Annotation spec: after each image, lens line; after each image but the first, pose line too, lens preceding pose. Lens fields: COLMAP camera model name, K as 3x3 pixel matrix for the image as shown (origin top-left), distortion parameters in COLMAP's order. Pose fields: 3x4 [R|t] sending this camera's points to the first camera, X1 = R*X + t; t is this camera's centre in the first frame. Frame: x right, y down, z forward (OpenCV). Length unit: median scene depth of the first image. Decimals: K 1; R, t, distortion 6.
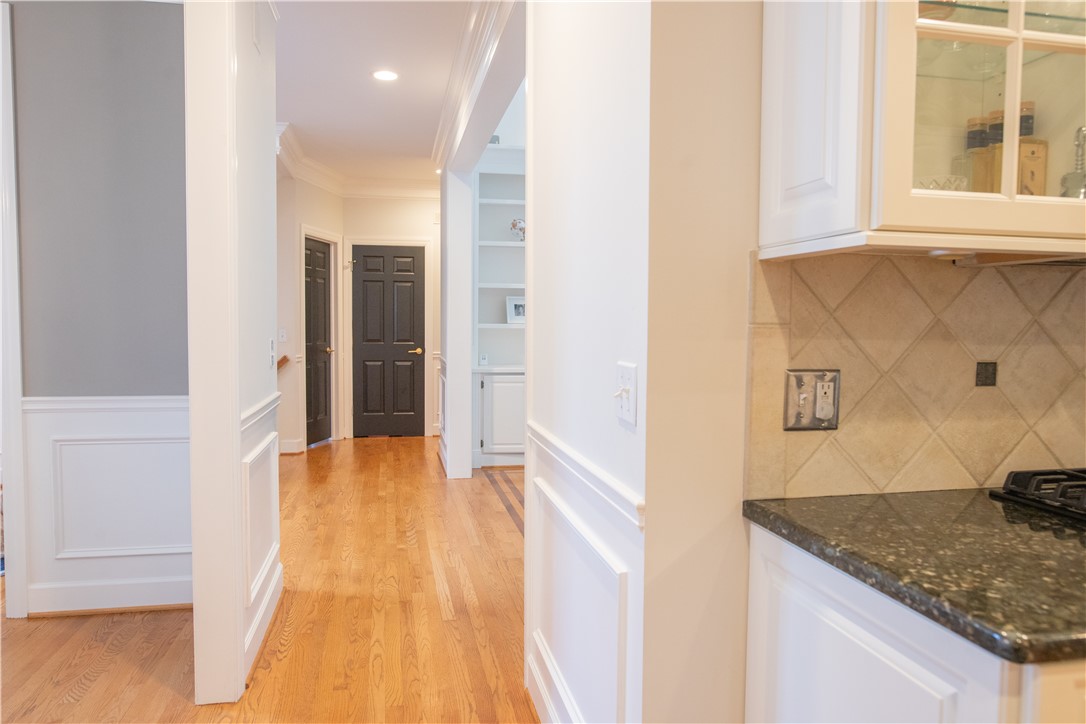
lens RADIAL K [[748.1, 0, 541.5], [0, 748.1, 363.6], [0, 0, 1]] dist [-0.044908, 0.032524]
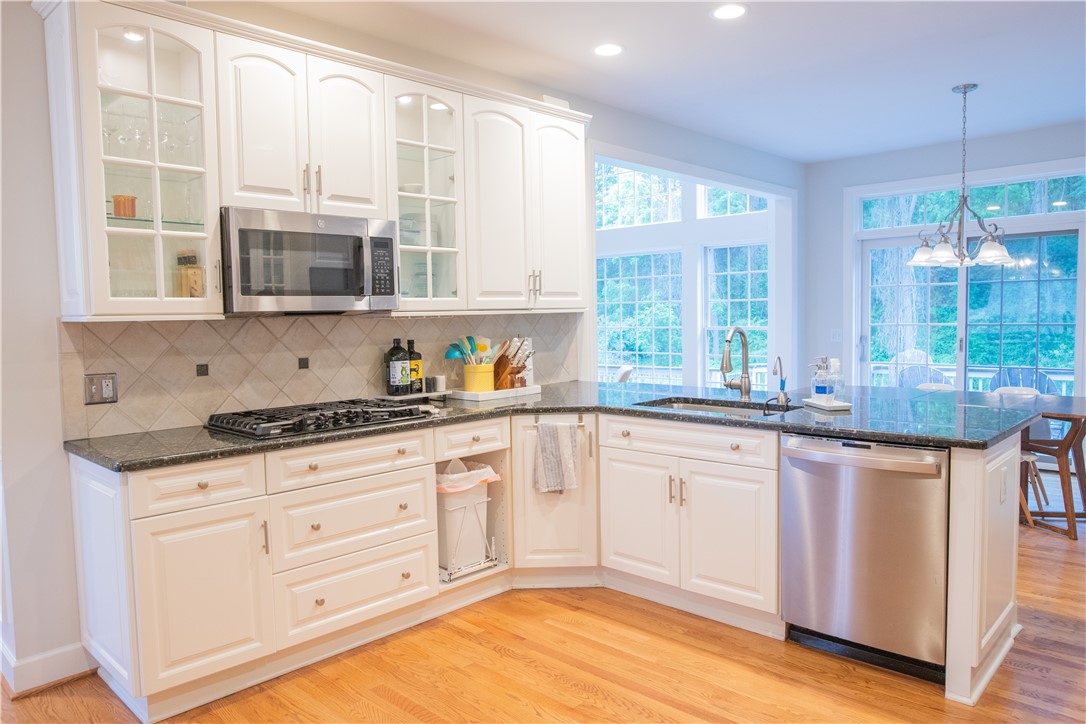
lens RADIAL K [[748.1, 0, 541.5], [0, 748.1, 363.6], [0, 0, 1]] dist [-0.044908, 0.032524]
pose [[0.820458, -0.059665, 0.568585, 0.205693], [0.054681, 0.998169, 0.025840, -0.006337], [-0.569086, 0.009891, 0.822218, -1.332694]]
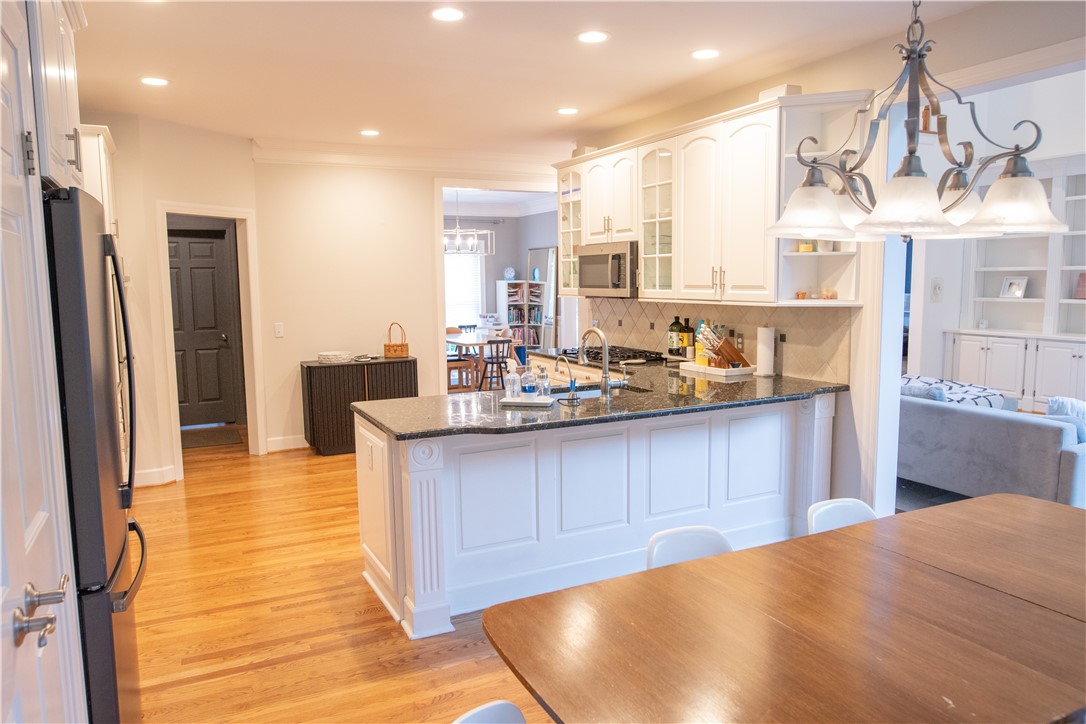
lens RADIAL K [[748.1, 0, 541.5], [0, 748.1, 363.6], [0, 0, 1]] dist [-0.044908, 0.032524]
pose [[0.265485, 0.103152, -0.958581, 4.741679], [-0.035232, 0.994634, 0.097273, -0.159516], [0.963471, 0.007948, 0.267695, -0.571095]]
